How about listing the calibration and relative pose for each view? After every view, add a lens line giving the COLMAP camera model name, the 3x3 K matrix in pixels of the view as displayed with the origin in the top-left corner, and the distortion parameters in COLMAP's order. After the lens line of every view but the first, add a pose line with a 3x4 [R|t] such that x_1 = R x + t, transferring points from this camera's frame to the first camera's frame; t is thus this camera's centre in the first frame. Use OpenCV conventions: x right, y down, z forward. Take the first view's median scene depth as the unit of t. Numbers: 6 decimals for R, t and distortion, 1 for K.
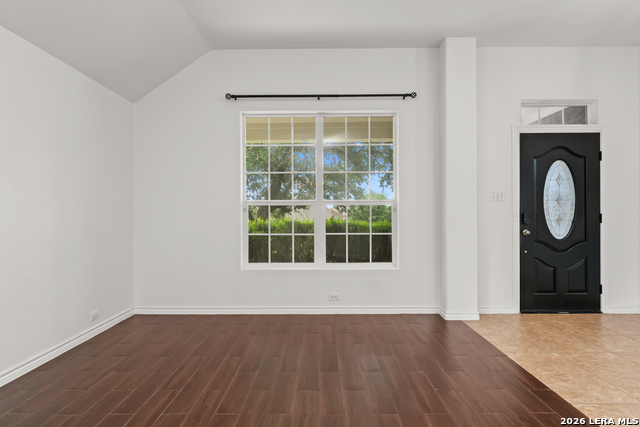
lens RADIAL K [[397.8, 0, 317.3], [0, 397.8, 210.9], [0, 0, 1]] dist [-0.002088, 0.001313]
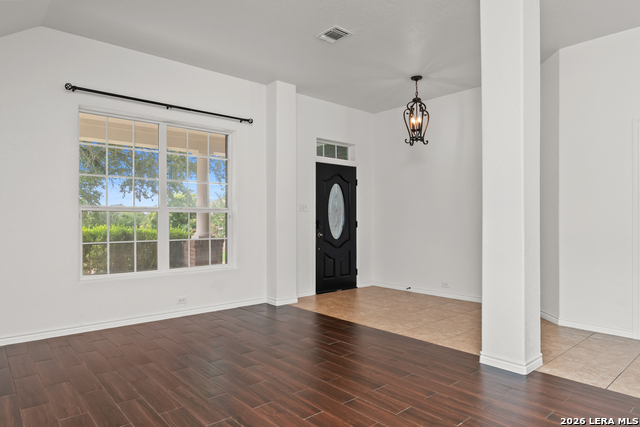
lens RADIAL K [[397.8, 0, 317.0], [0, 397.8, 217.8], [0, 0, 1]] dist [-0.002088, 0.001313]
pose [[0.749288, 0.007911, 0.662197, -0.386238], [-0.006357, 0.999968, -0.004753, 0.002078], [-0.662214, -0.000648, 0.749315, -0.020594]]
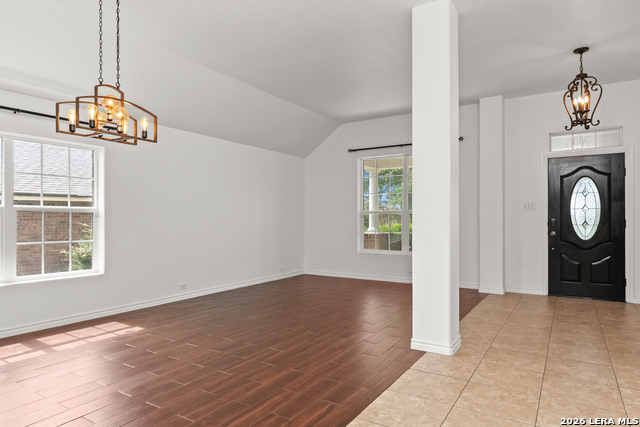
lens RADIAL K [[397.8, 0, 316.4], [0, 397.8, 214.5], [0, 0, 1]] dist [-0.002088, 0.001313]
pose [[0.842733, -0.003988, -0.538317, 0.570869], [0.001481, 0.999986, -0.005088, -0.004089], [0.538330, 0.003491, 0.842727, -0.516365]]
